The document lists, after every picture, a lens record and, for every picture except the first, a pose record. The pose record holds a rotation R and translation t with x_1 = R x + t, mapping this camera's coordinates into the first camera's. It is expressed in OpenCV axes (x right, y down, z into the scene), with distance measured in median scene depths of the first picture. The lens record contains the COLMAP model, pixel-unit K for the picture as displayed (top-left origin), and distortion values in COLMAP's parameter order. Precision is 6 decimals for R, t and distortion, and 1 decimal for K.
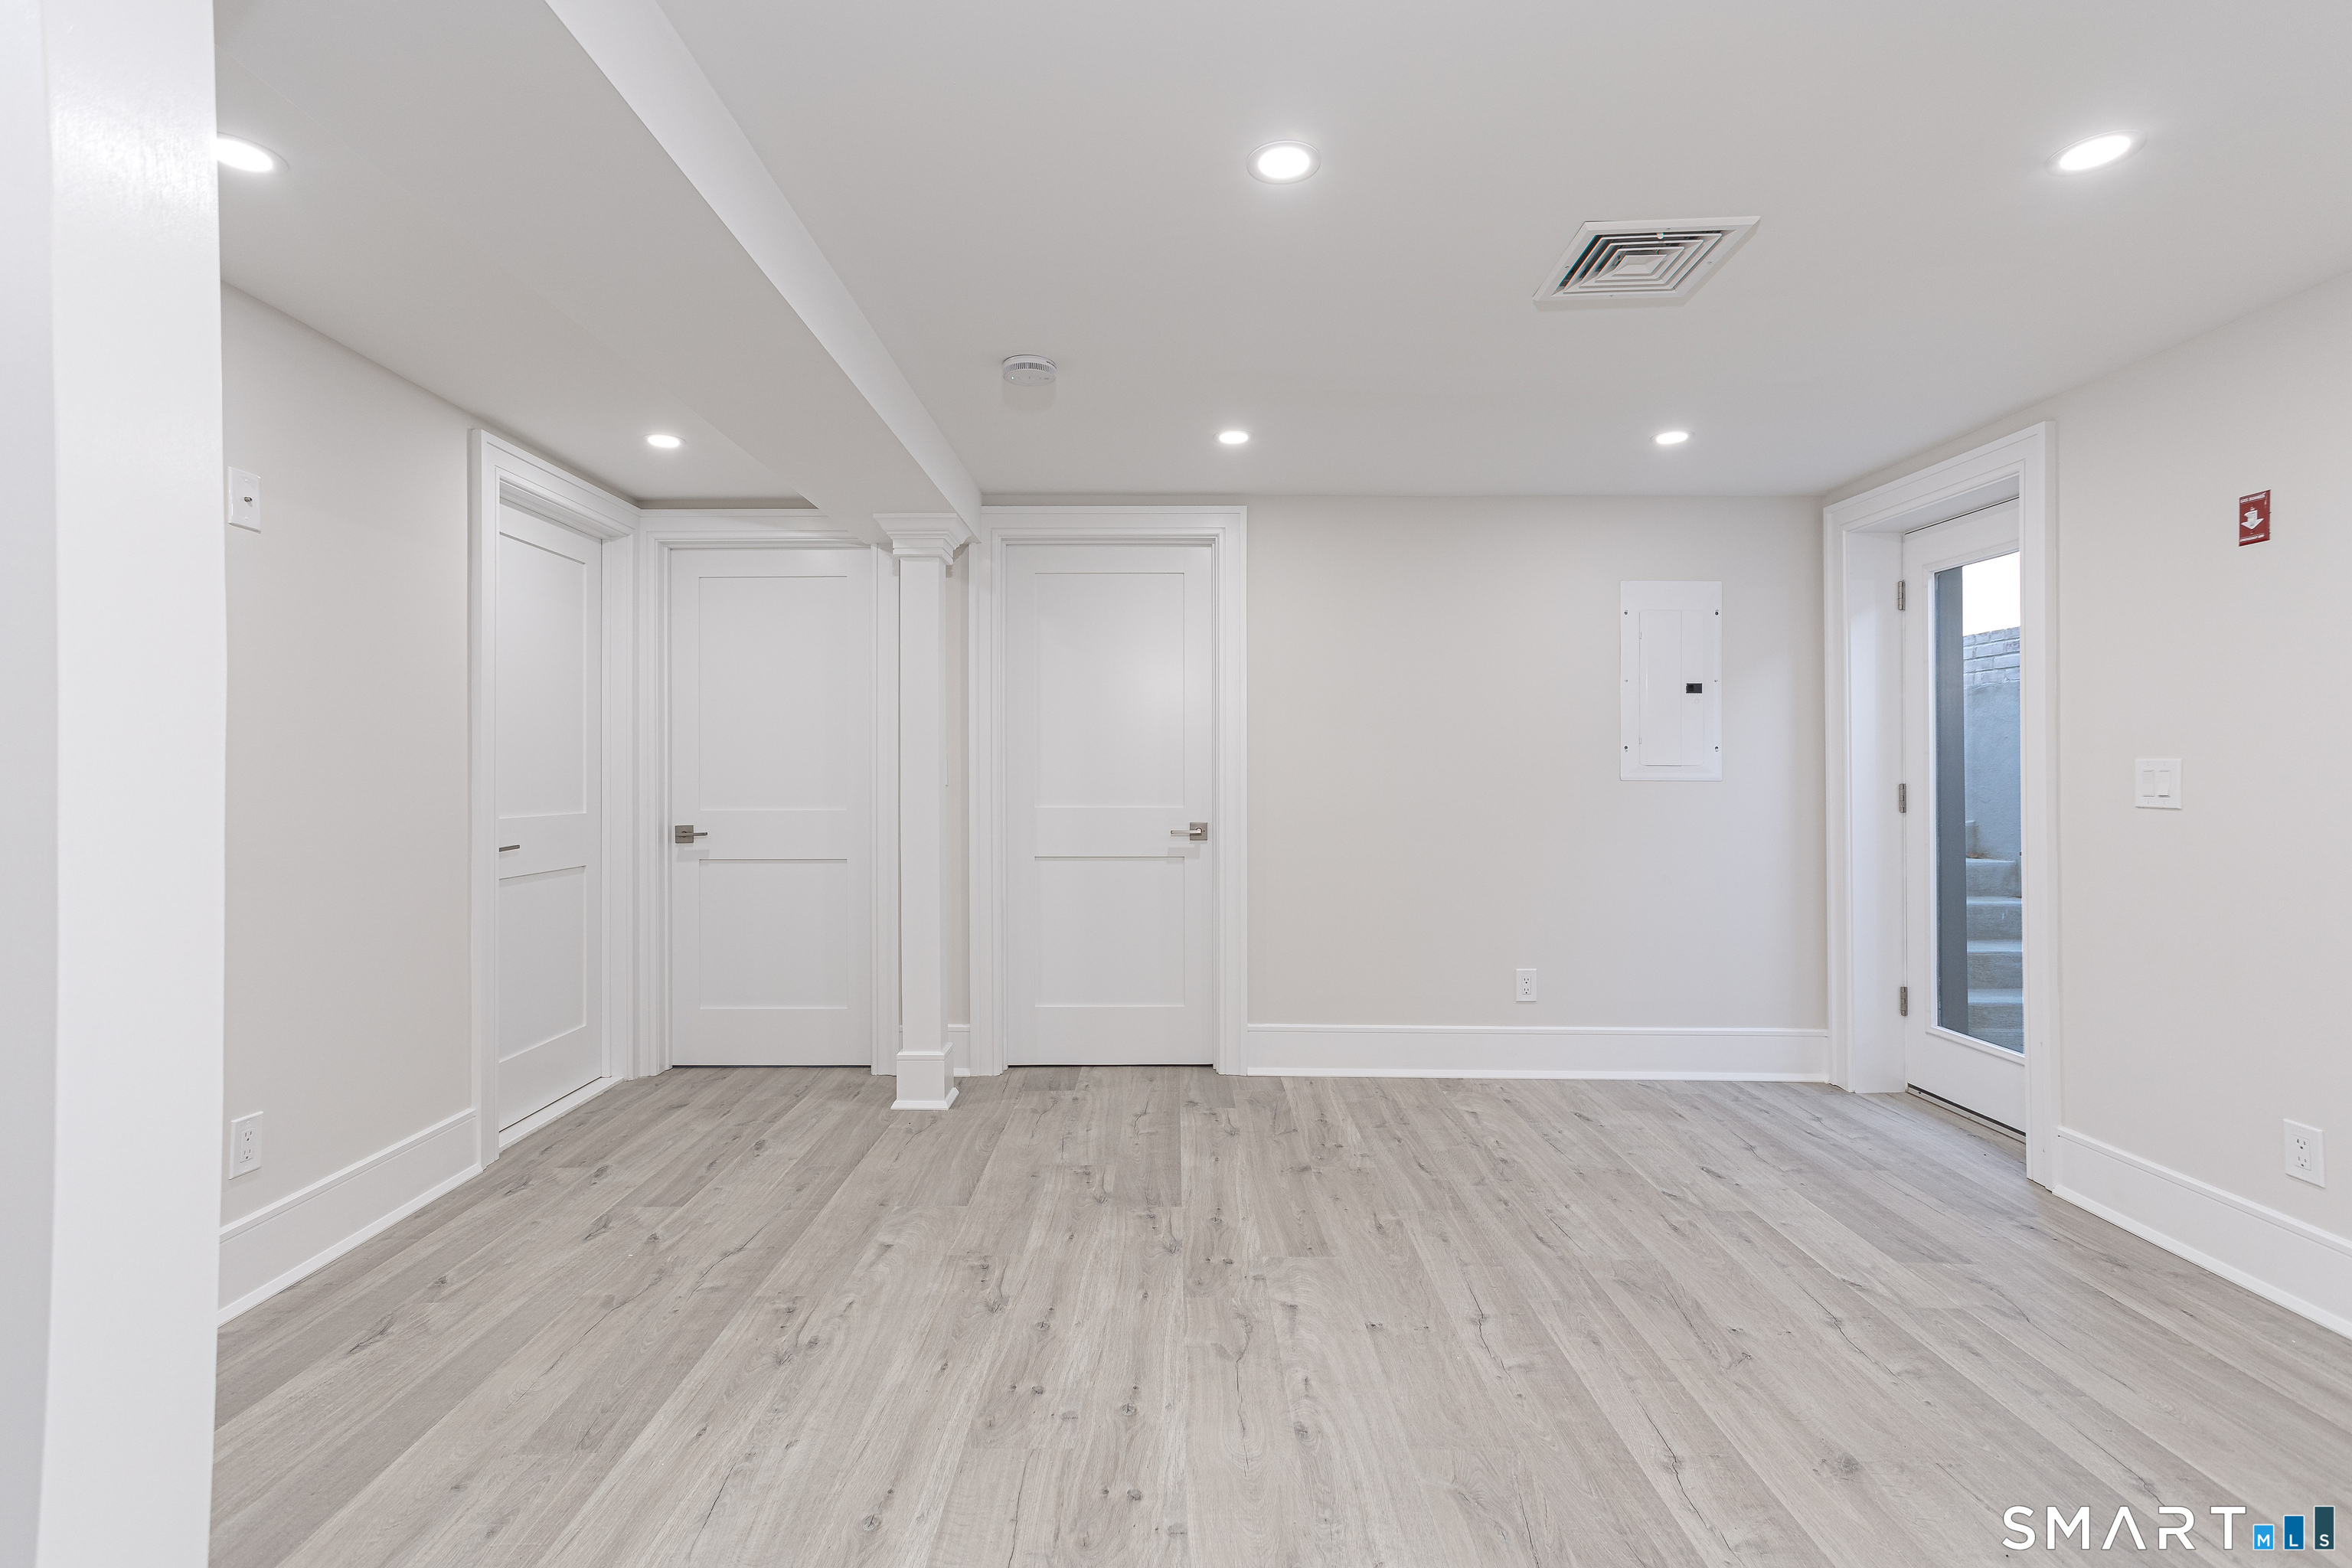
lens RADIAL K [[1180.8, 0, 1172.9], [0, 1180.8, 738.8], [0, 0, 1]] dist [-0.001145, 0.038755]
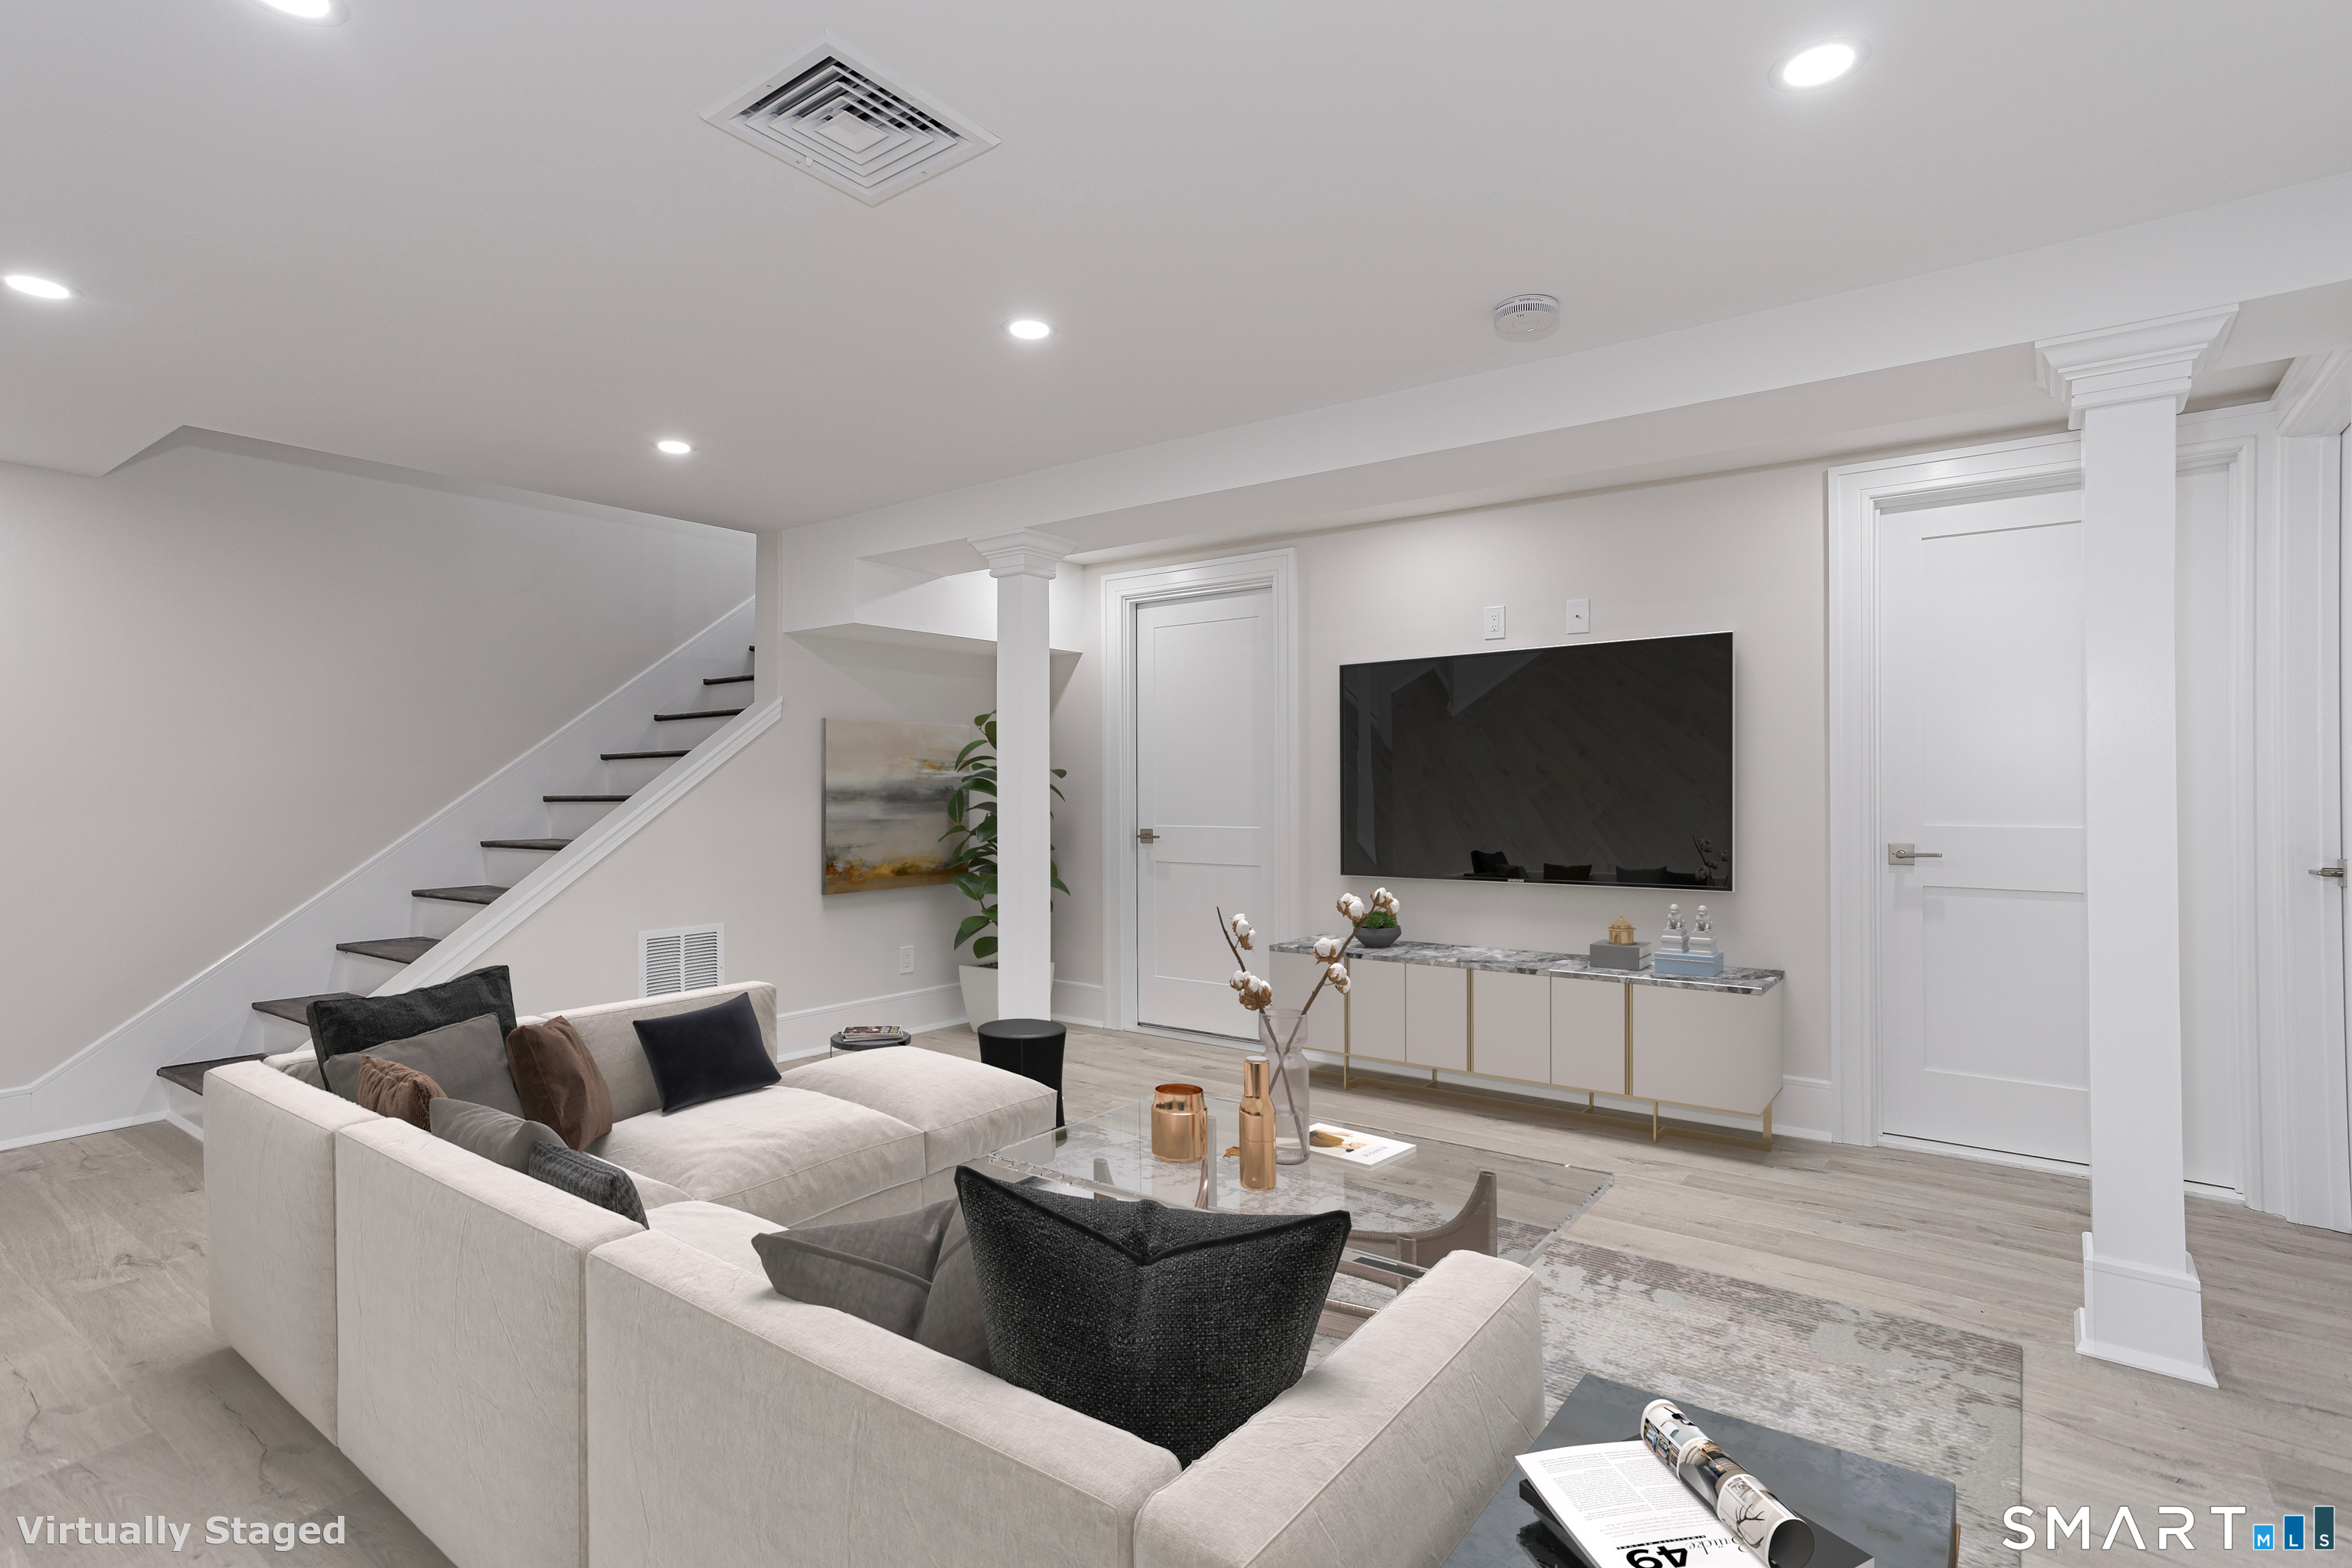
lens RADIAL K [[1149.0, 0, 1176.0], [0, 1149.0, 784.0], [0, 0, 1]] dist [-0.001407, 0.035962]
pose [[-0.599054, 0.006039, -0.800686, 0.828458], [0.030833, 0.999404, -0.015531, 0.037345], [0.800115, -0.033992, -0.598883, 1.508582]]
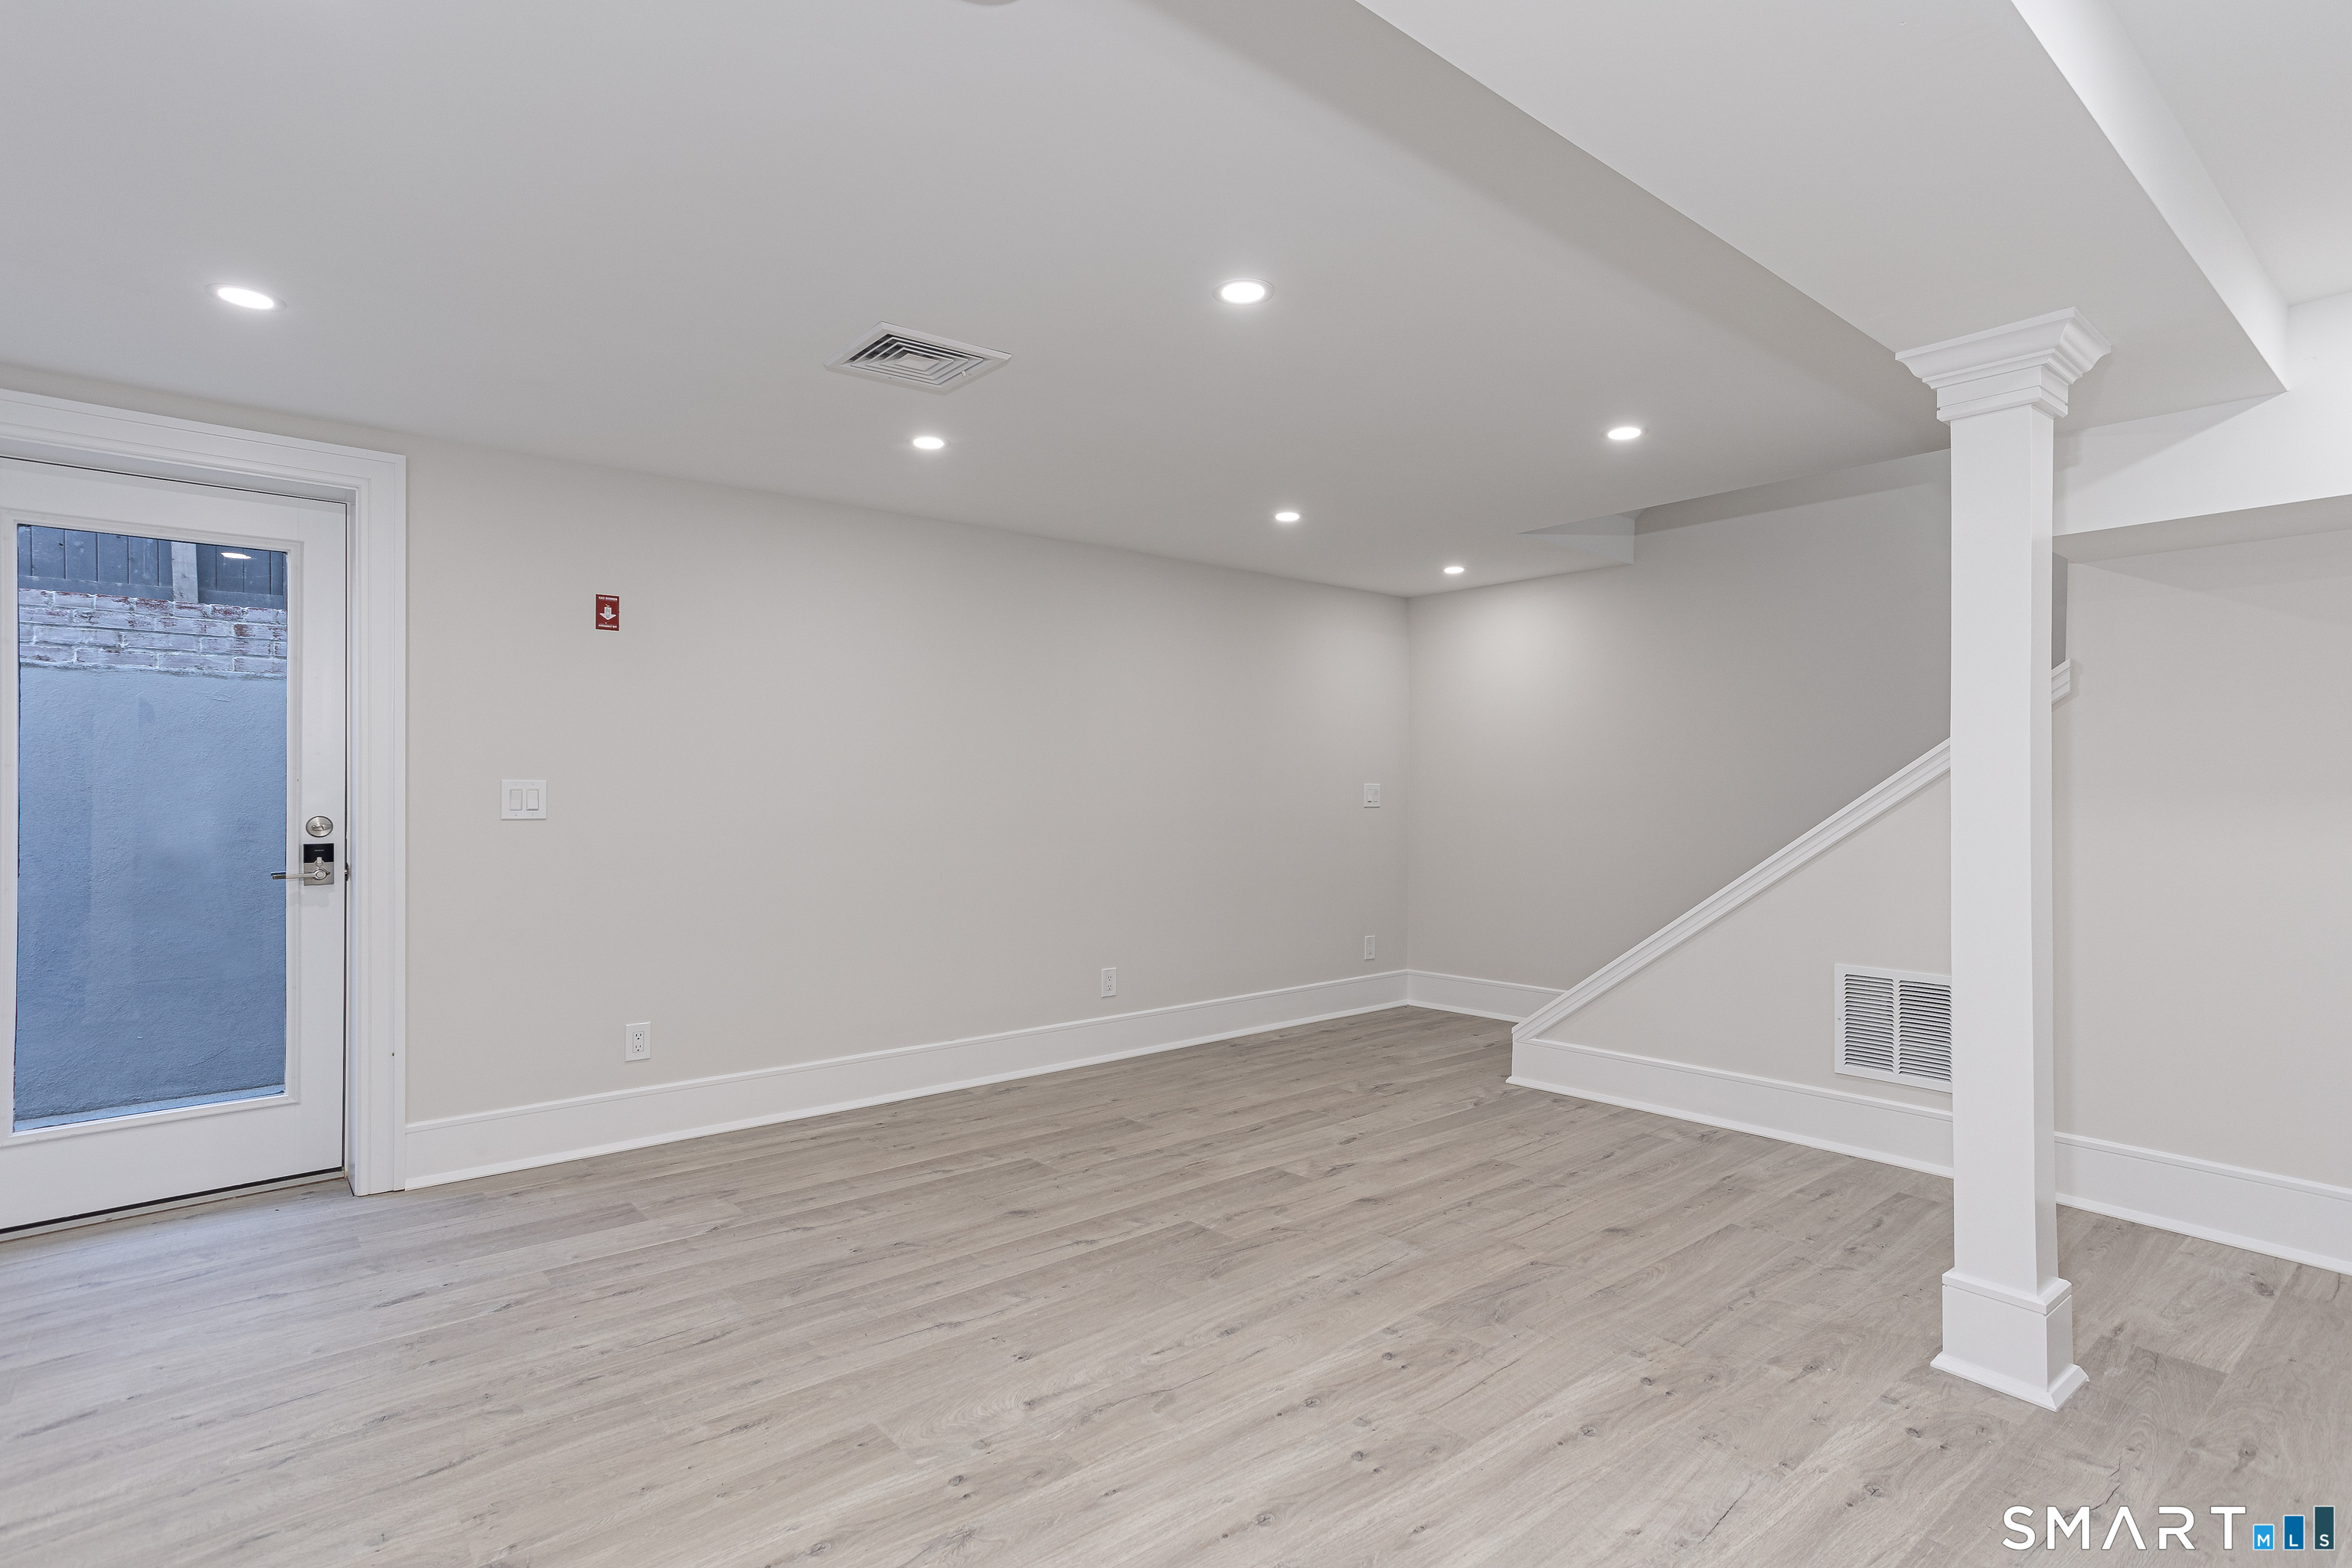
lens RADIAL K [[1149.0, 0, 1176.0], [0, 1149.0, 784.0], [0, 0, 1]] dist [-0.001407, 0.035962]
pose [[-0.652186, 0.008670, 0.758010, -0.581824], [-0.023964, 0.999199, -0.032047, 0.047778], [-0.757680, -0.039066, -0.651456, 1.410283]]
